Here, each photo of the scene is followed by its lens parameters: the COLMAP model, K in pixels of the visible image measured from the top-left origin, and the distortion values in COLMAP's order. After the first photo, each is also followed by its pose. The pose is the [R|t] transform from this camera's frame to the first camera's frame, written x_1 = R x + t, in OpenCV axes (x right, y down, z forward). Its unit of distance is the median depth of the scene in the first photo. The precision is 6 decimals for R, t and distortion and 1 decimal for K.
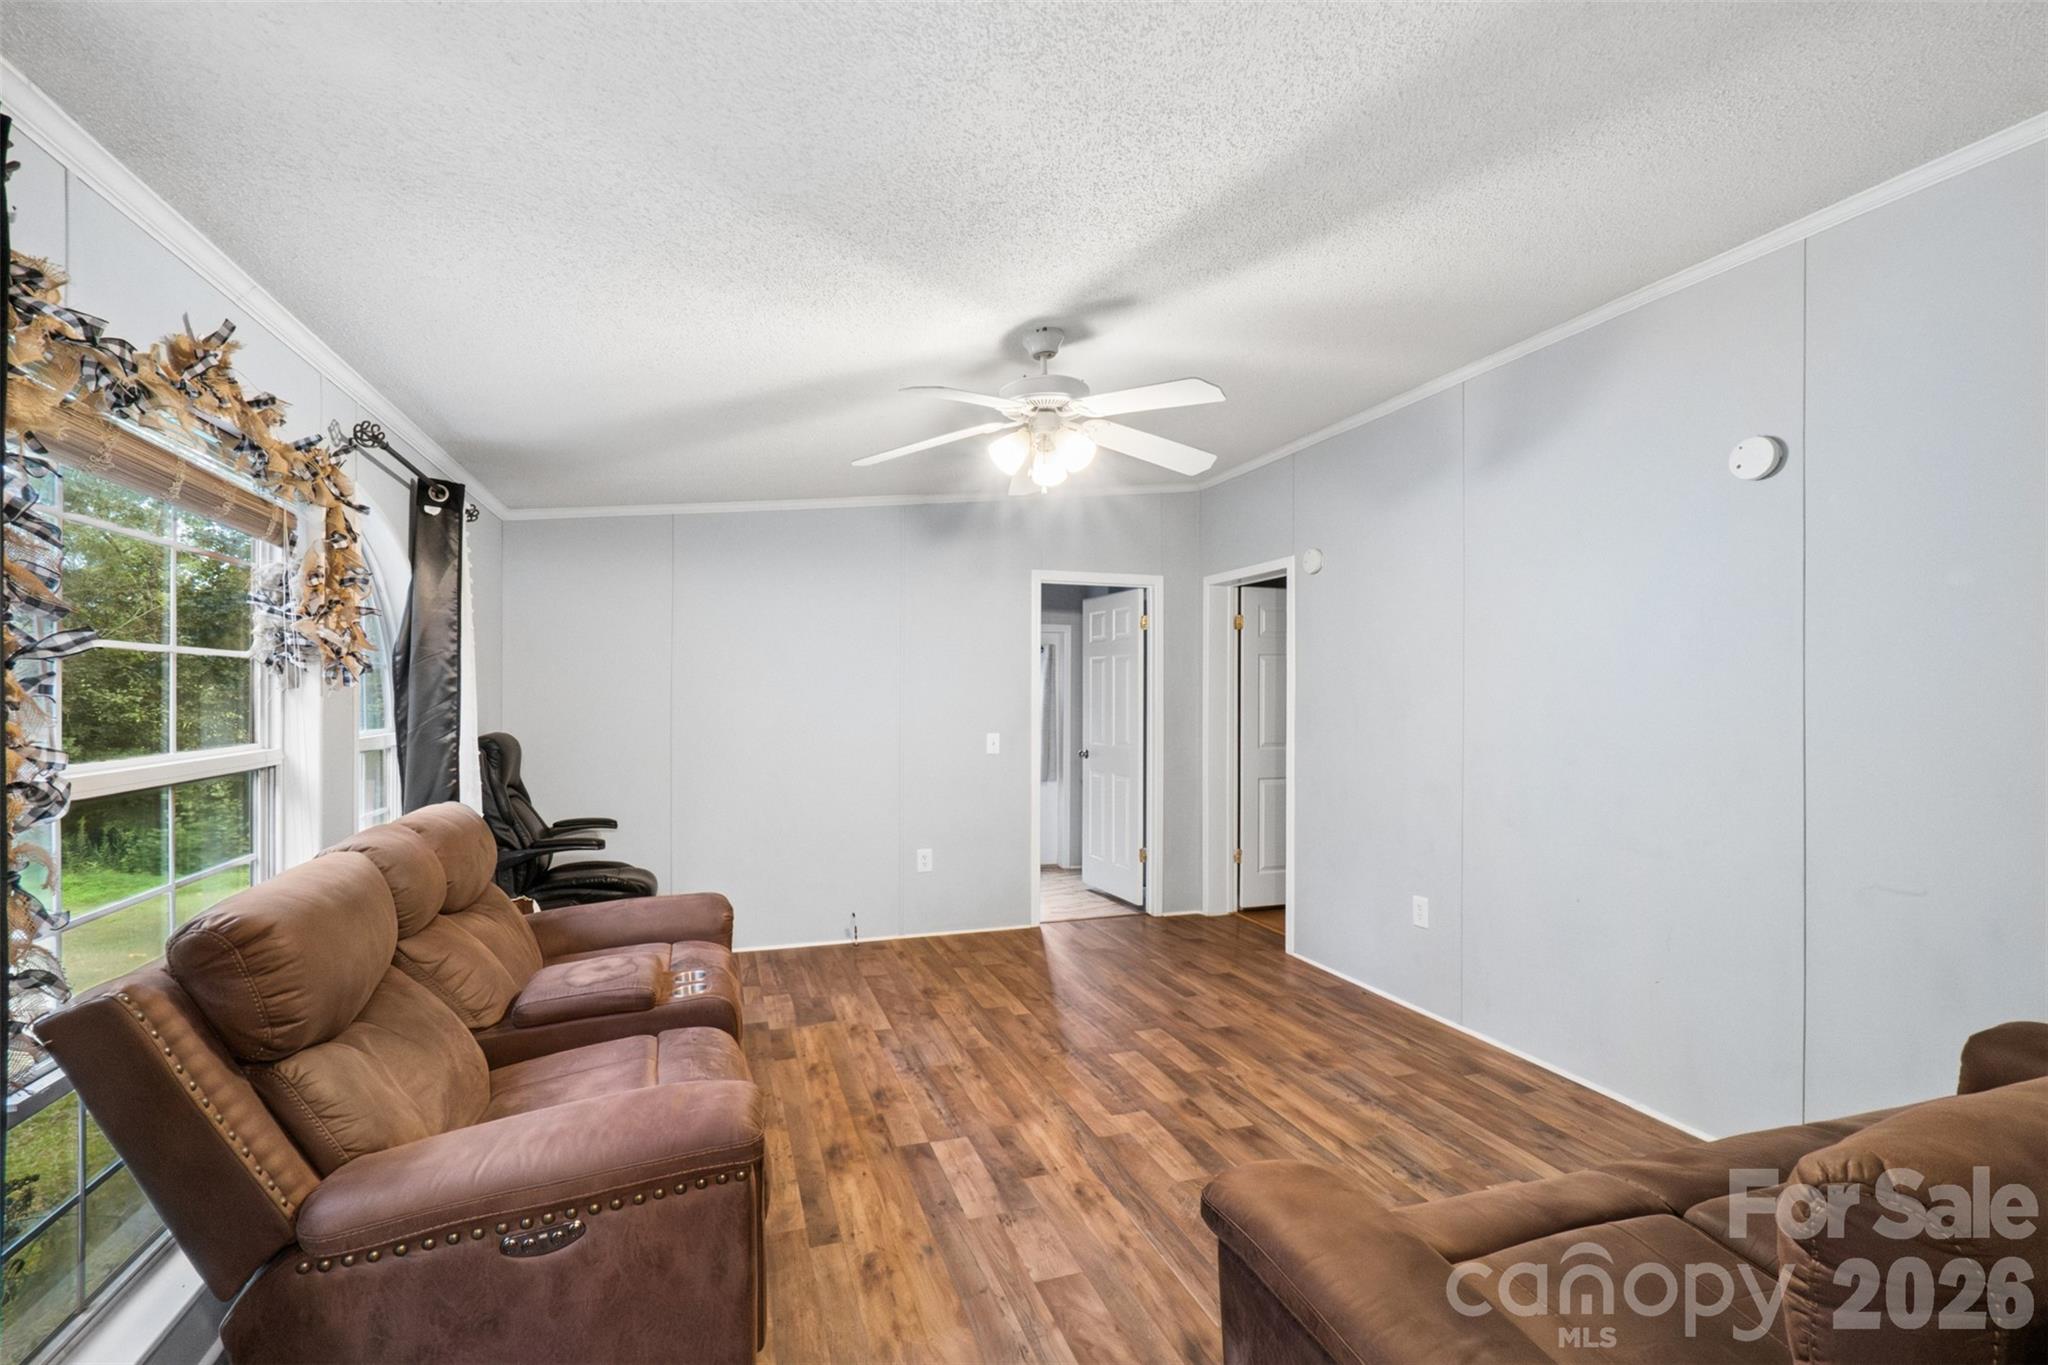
lens RADIAL K [[881.5, 0, 1029.9], [0, 881.5, 691.5], [0, 0, 1]] dist [-0.013039, 0.001075]
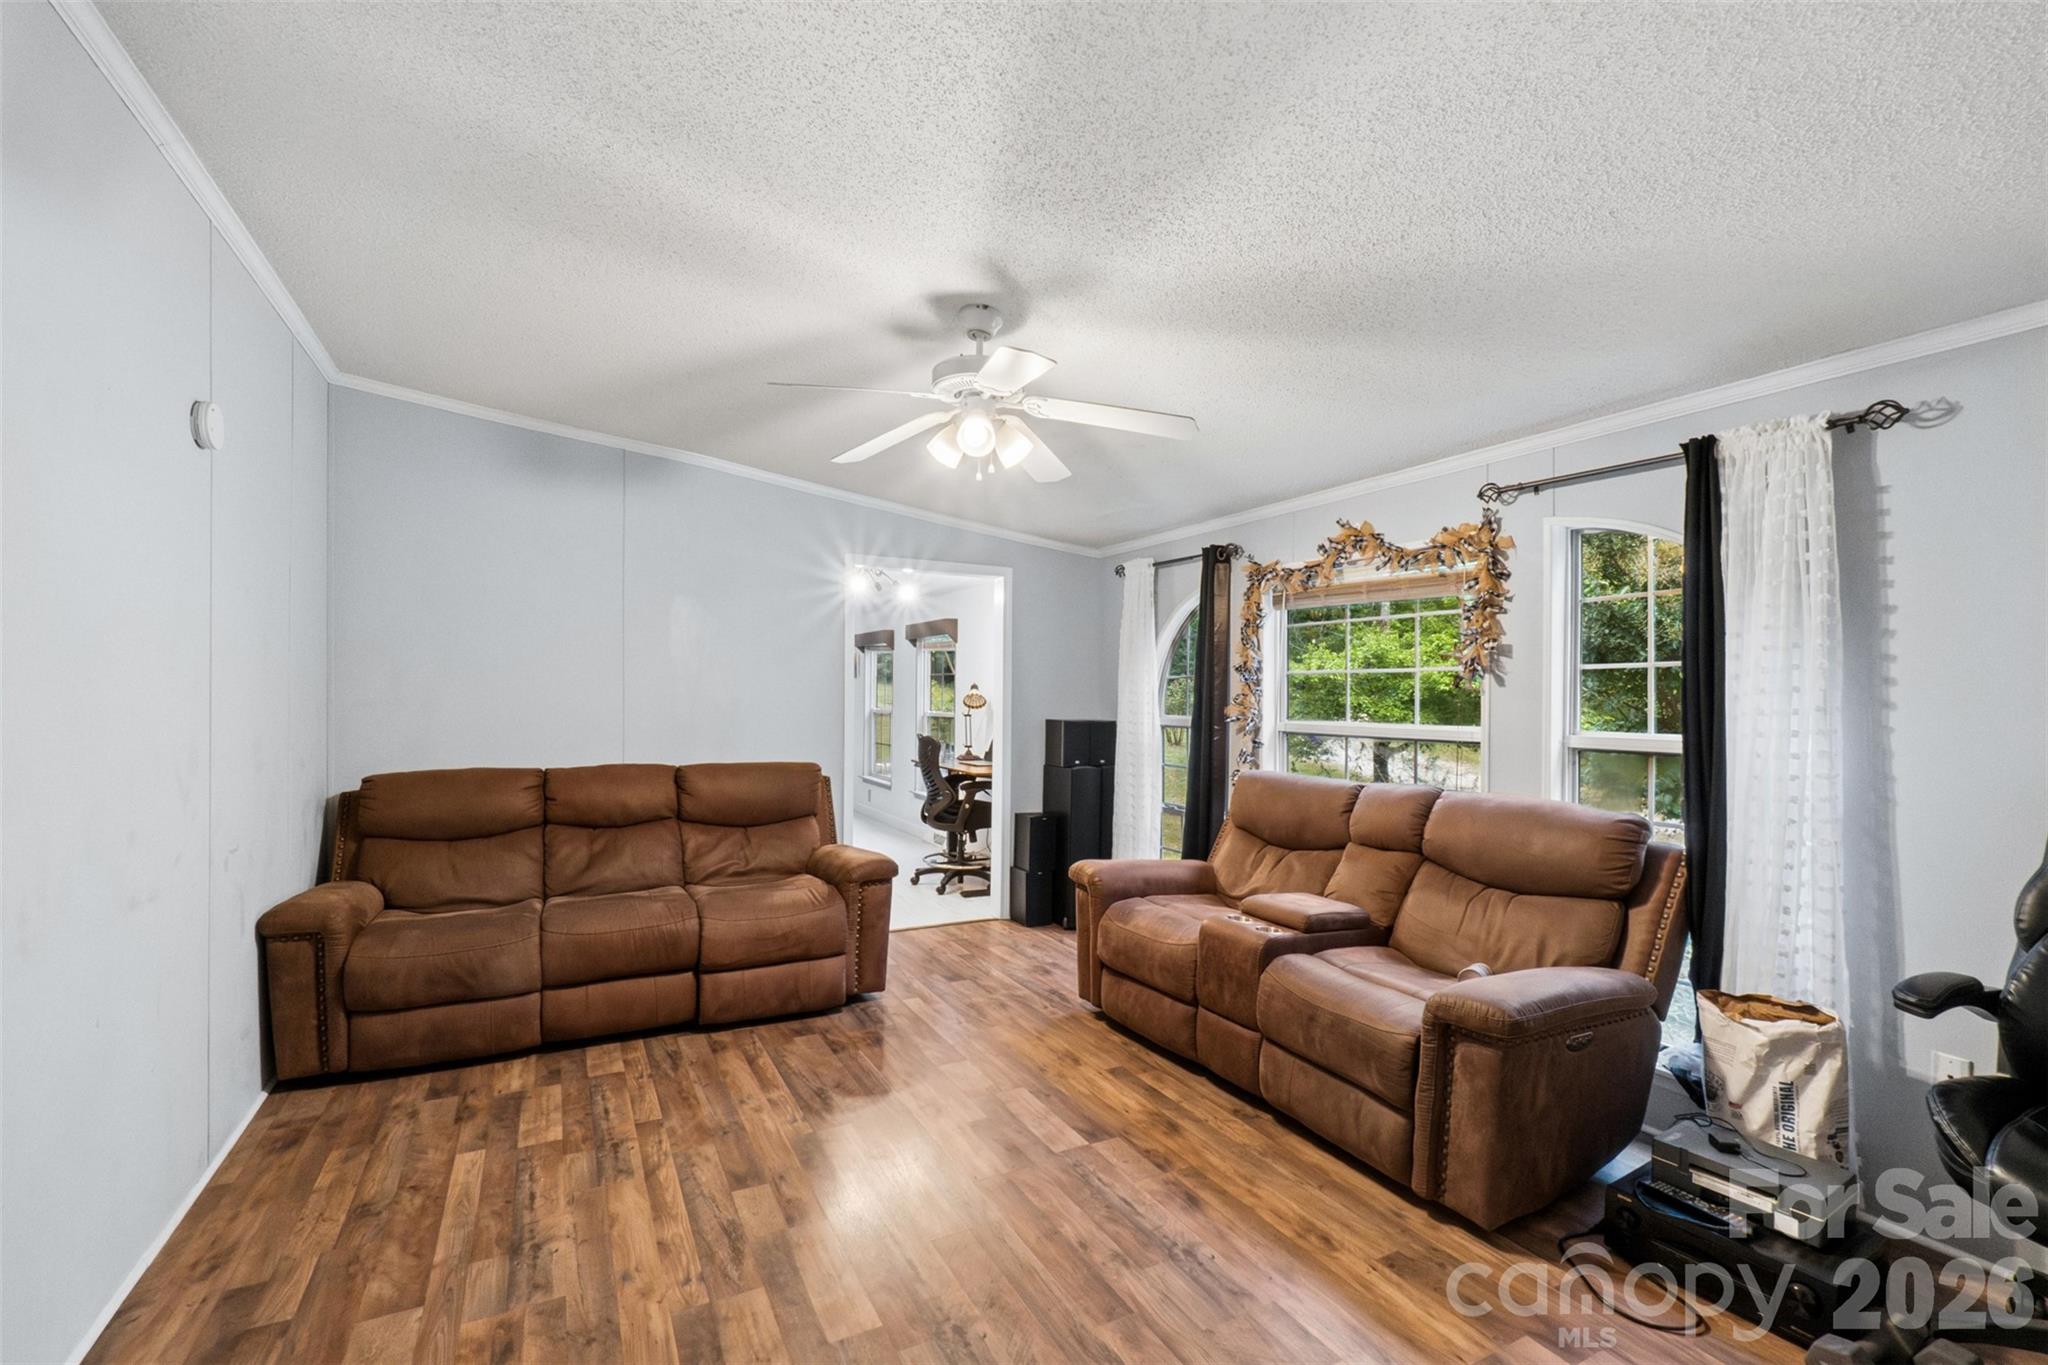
lens RADIAL K [[881.5, 0, 1026.5], [0, 881.5, 690.9], [0, 0, 1]] dist [-0.013039, 0.001075]
pose [[-0.989331, -0.013429, -0.145068, 0.101311], [-0.012893, 0.999906, -0.004629, 0.007093], [0.145117, -0.002710, -0.989411, 1.869925]]
